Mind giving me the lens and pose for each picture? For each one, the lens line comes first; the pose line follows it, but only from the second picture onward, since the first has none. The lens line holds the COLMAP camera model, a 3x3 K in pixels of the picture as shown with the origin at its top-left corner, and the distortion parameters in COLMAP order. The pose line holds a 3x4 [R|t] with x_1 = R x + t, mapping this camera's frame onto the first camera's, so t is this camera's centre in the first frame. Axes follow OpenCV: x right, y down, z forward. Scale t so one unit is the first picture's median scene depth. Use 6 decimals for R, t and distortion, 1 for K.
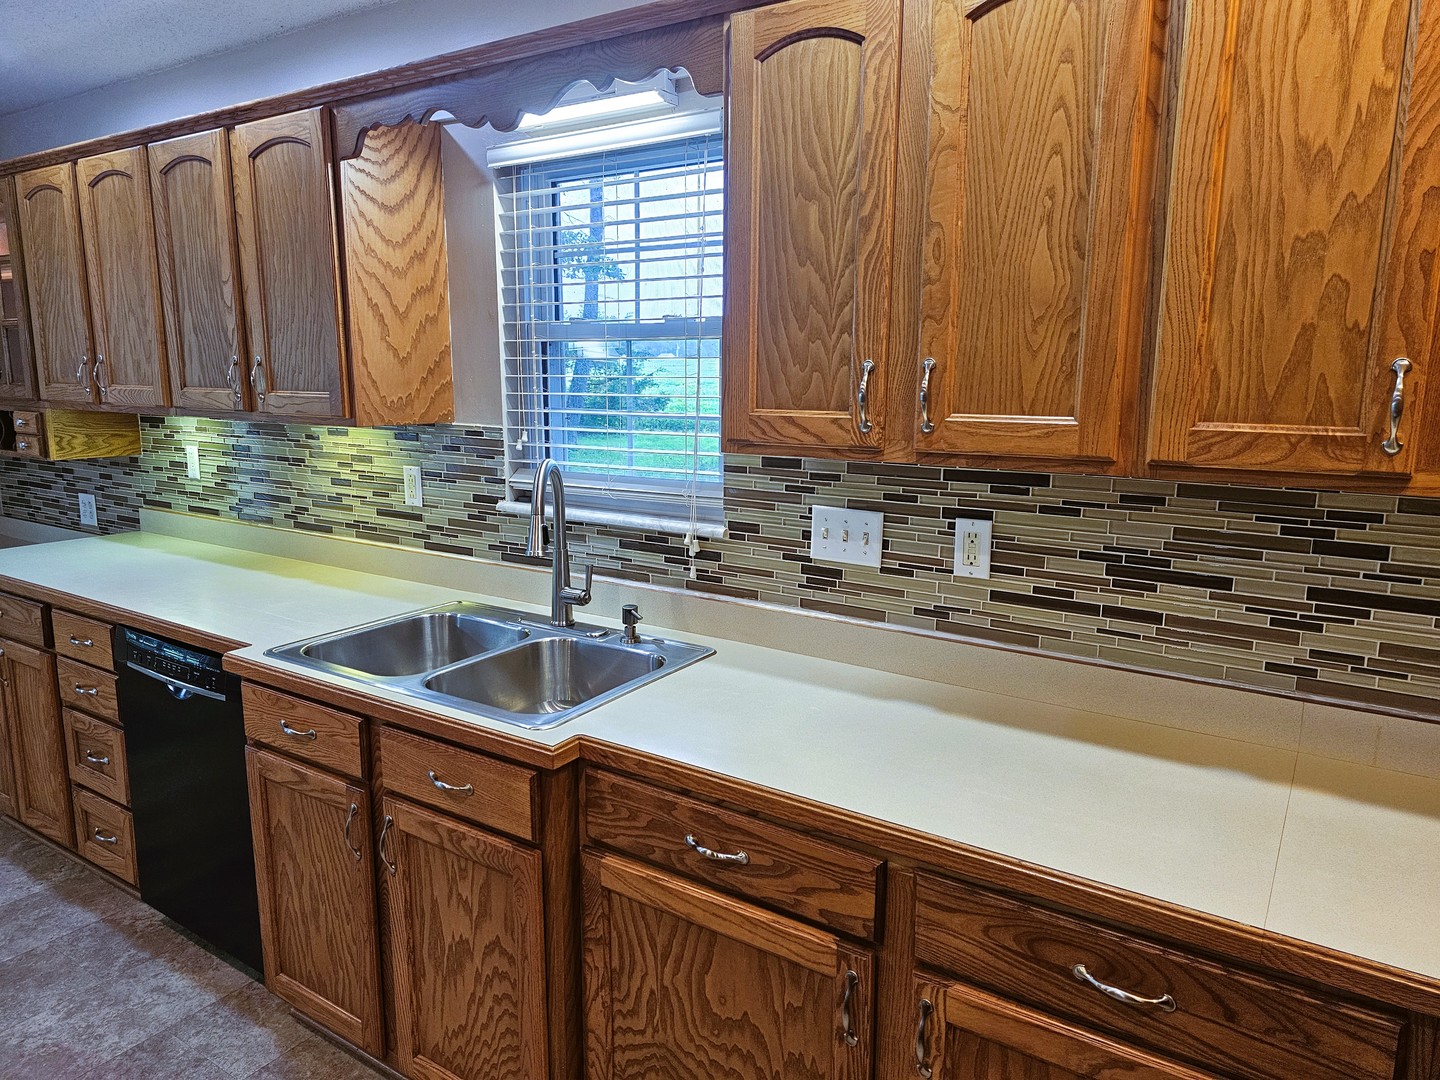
lens RADIAL K [[961.5, 0, 717.2], [0, 961.5, 533.6], [0, 0, 1]] dist [0.060550, -0.054868]
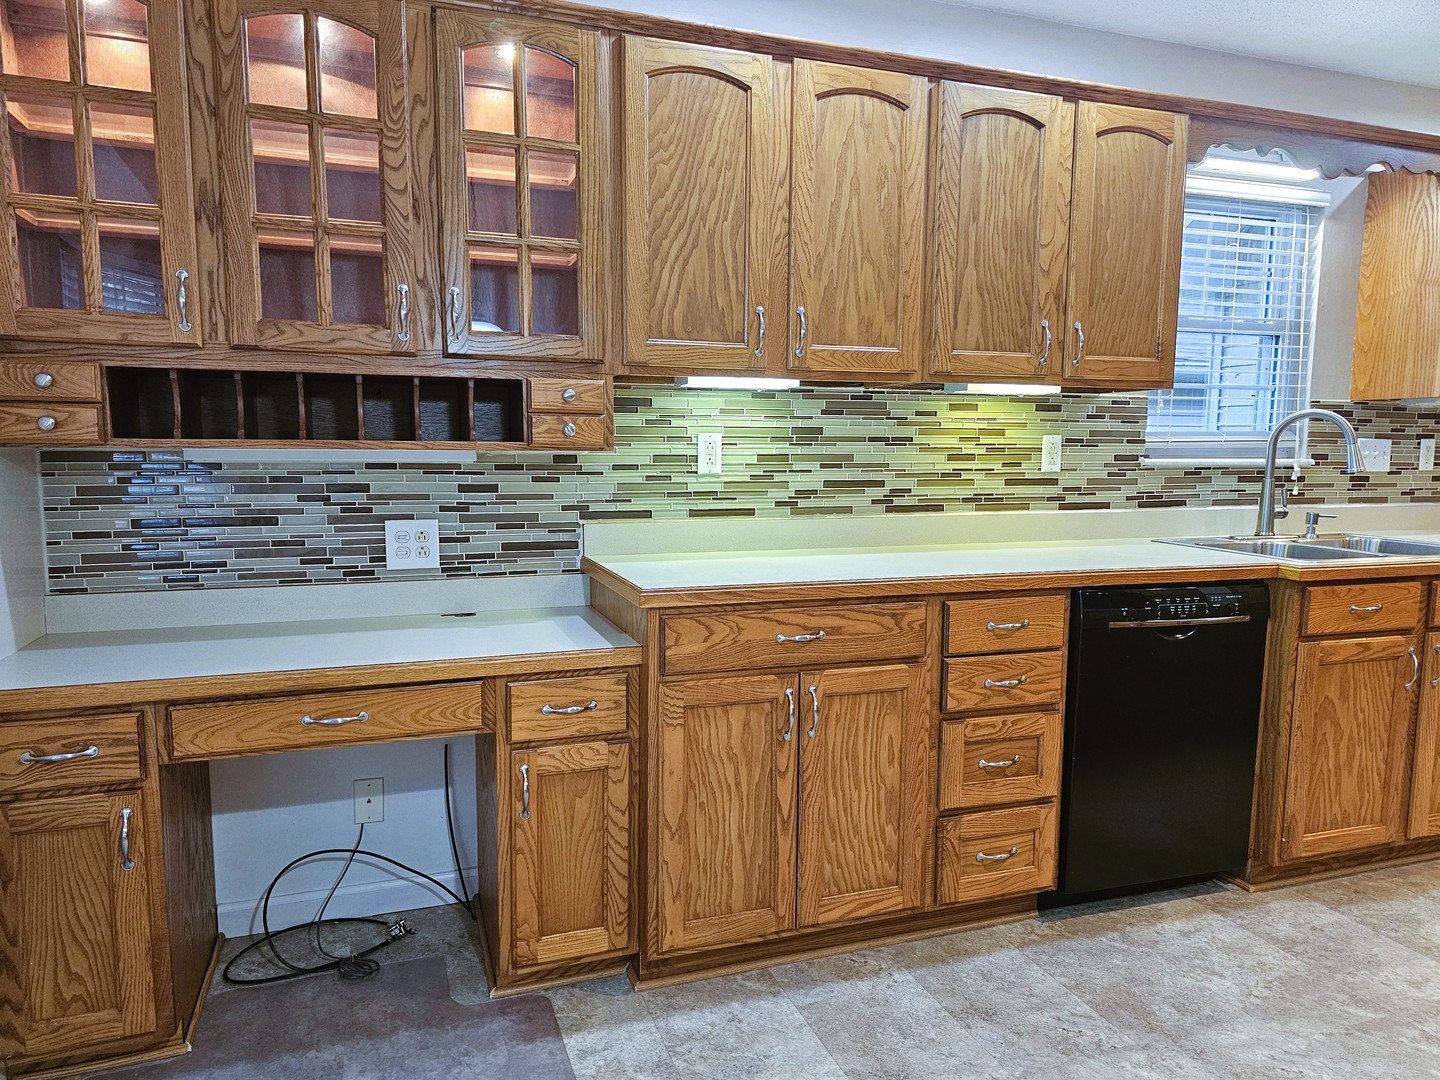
lens RADIAL K [[961.5, 0, 716.1], [0, 961.5, 555.5], [0, 0, 1]] dist [0.060550, -0.054868]
pose [[0.605129, -0.093228, 0.790650, -1.746335], [0.132491, 0.991064, 0.015457, -0.002175], [-0.785026, 0.095401, 0.612073, 0.779145]]
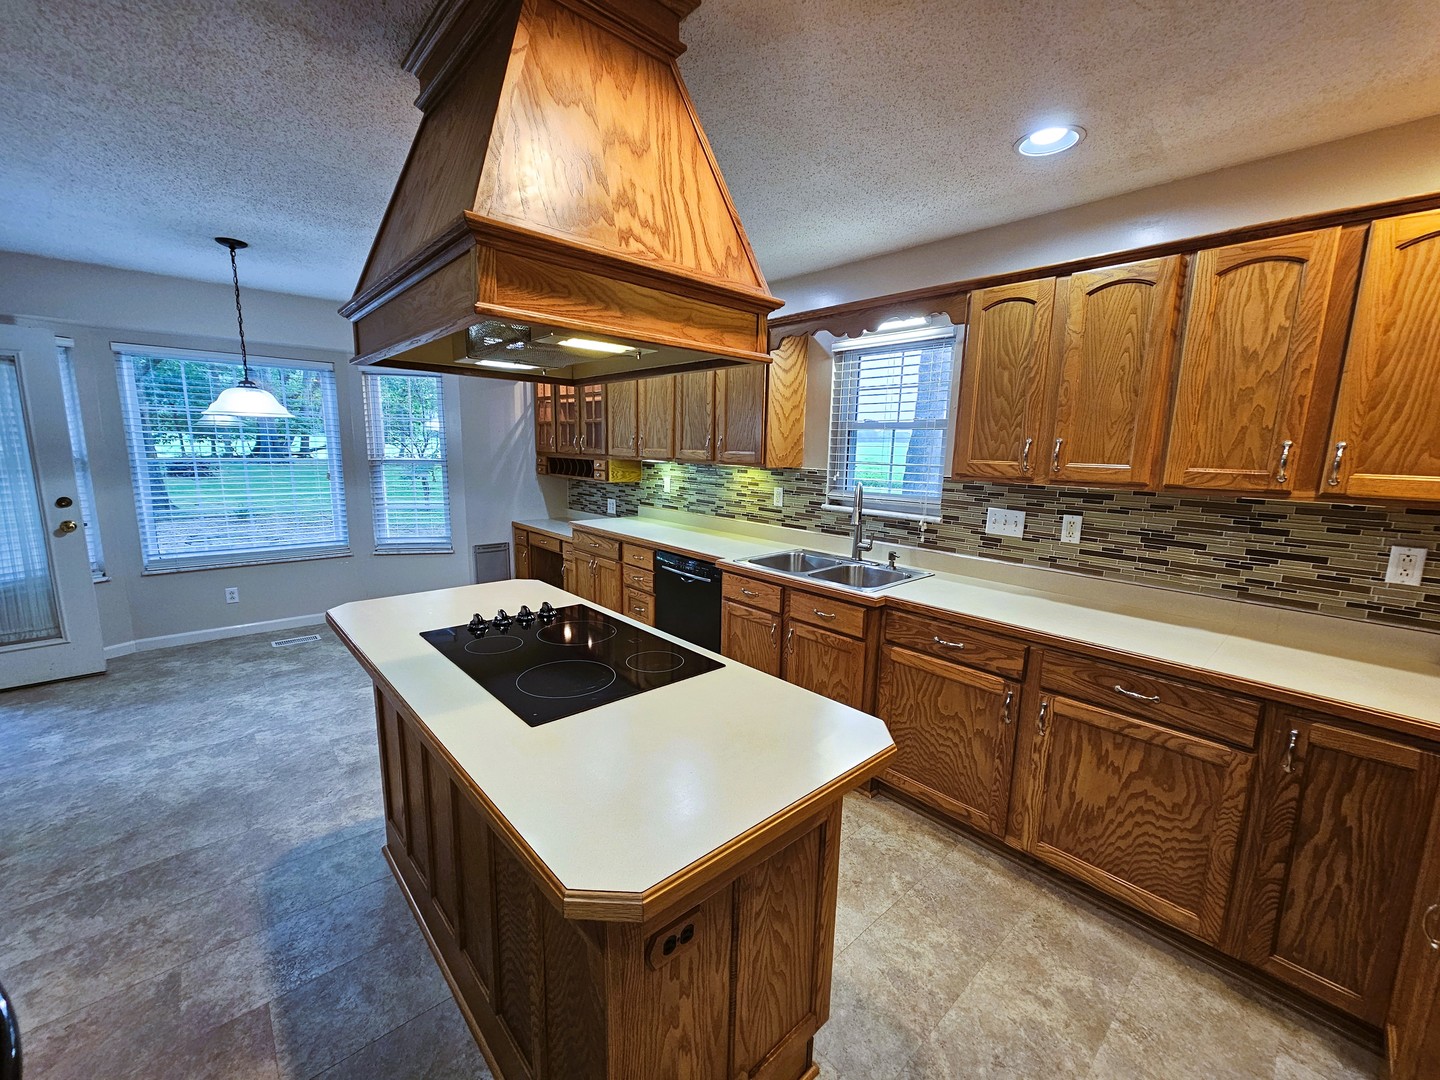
lens RADIAL K [[587.0, 0, 725.4], [0, 587.0, 546.3], [0, 0, 1]] dist [-0.000563, 0.000021]
pose [[0.969630, 0.057986, -0.237602, -0.137514], [-0.059183, 0.998245, 0.002101, 0.079553], [0.237306, 0.012025, 0.971360, -0.363874]]
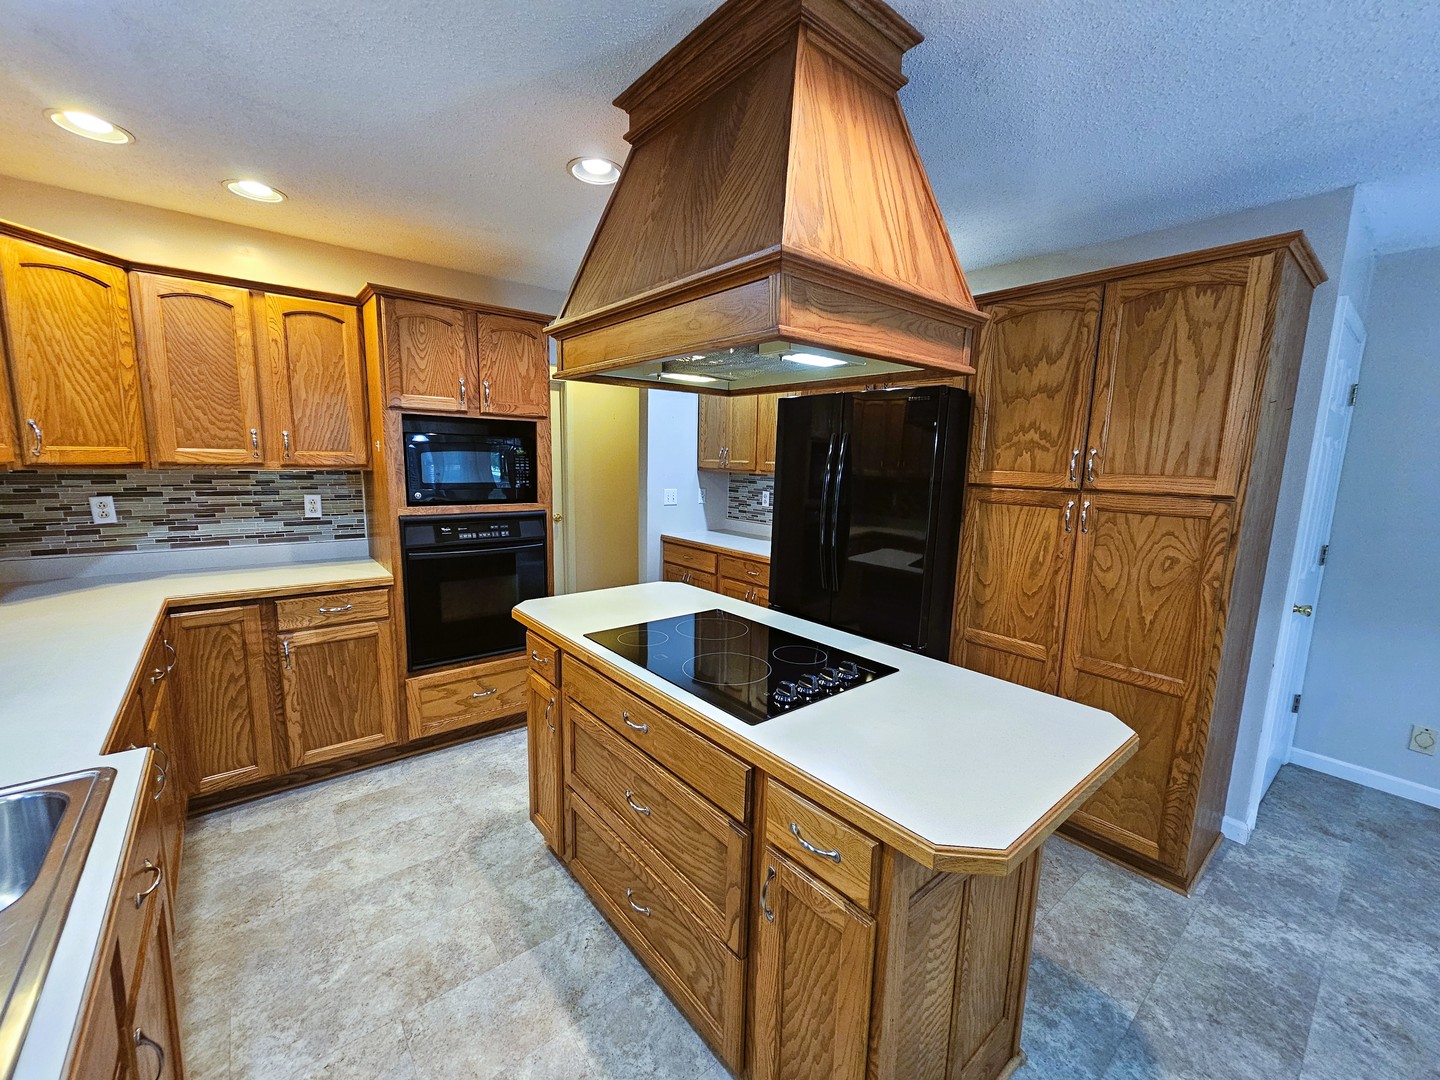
lens RADIAL K [[587.0, 0, 724.3], [0, 587.0, 545.7], [0, 0, 1]] dist [-0.000563, 0.000021]
pose [[-0.957773, -0.071929, 0.278384, -0.699097], [0.018870, 0.950391, 0.310485, -0.143377], [-0.286907, 0.302627, -0.908901, 0.961028]]
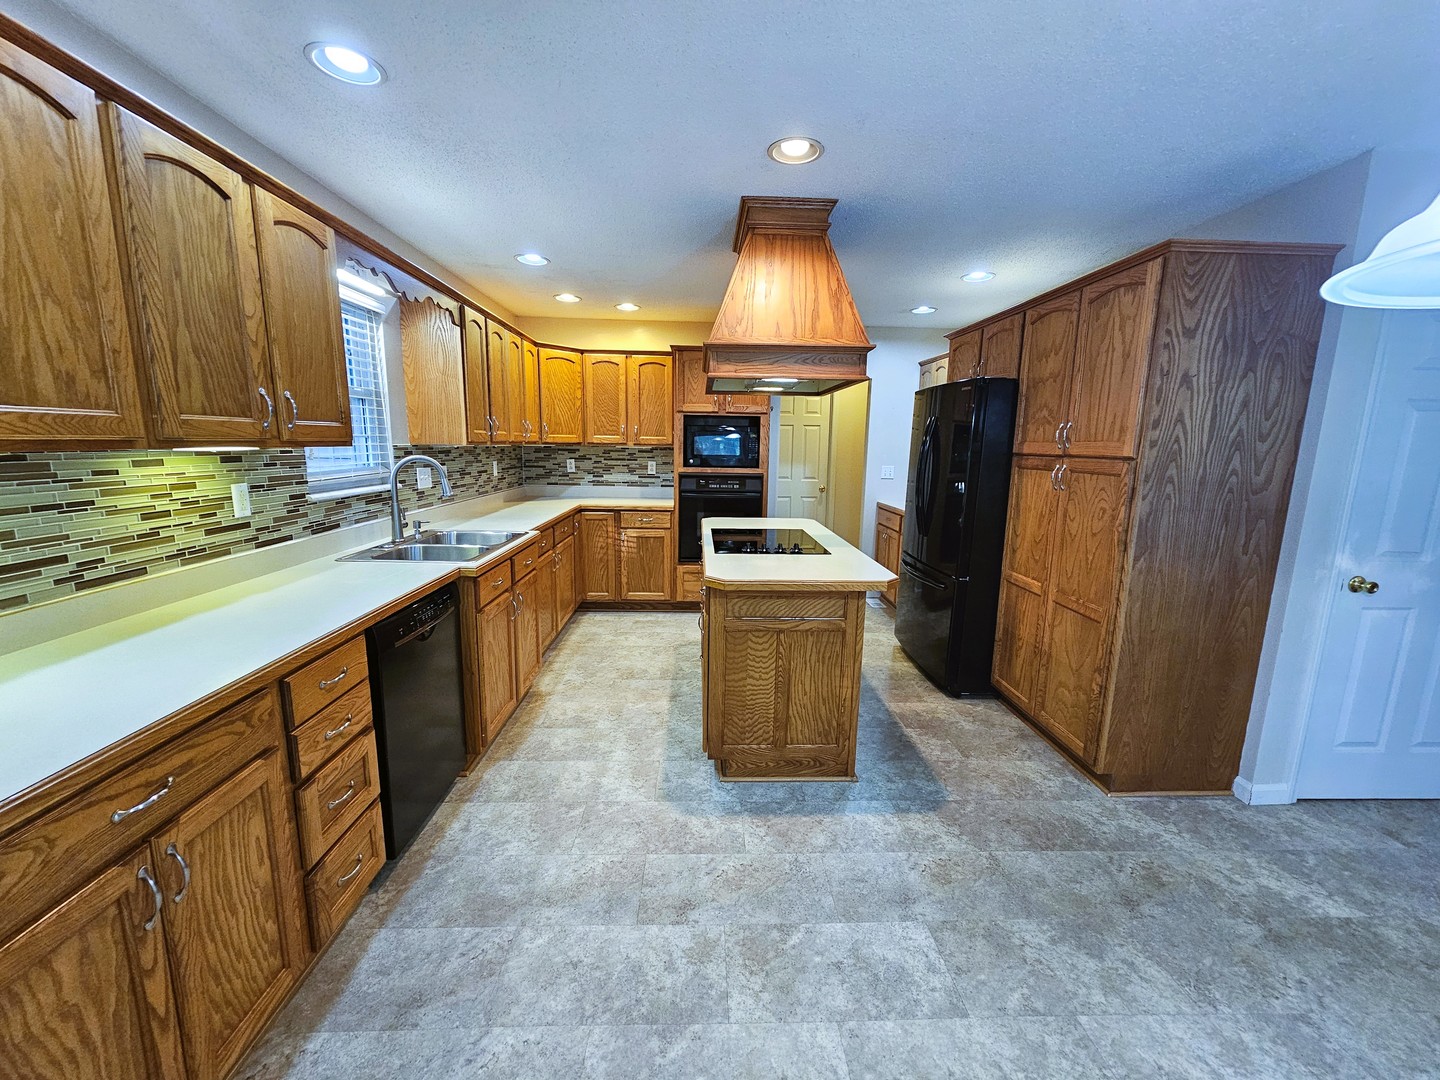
lens RADIAL K [[587.0, 0, 725.1], [0, 587.0, 547.1], [0, 0, 1]] dist [-0.000563, 0.000021]
pose [[-0.586939, -0.158260, 0.794013, -1.549179], [0.117221, 0.953765, 0.276752, -0.154013], [-0.801101, 0.255512, -0.541250, 1.134673]]
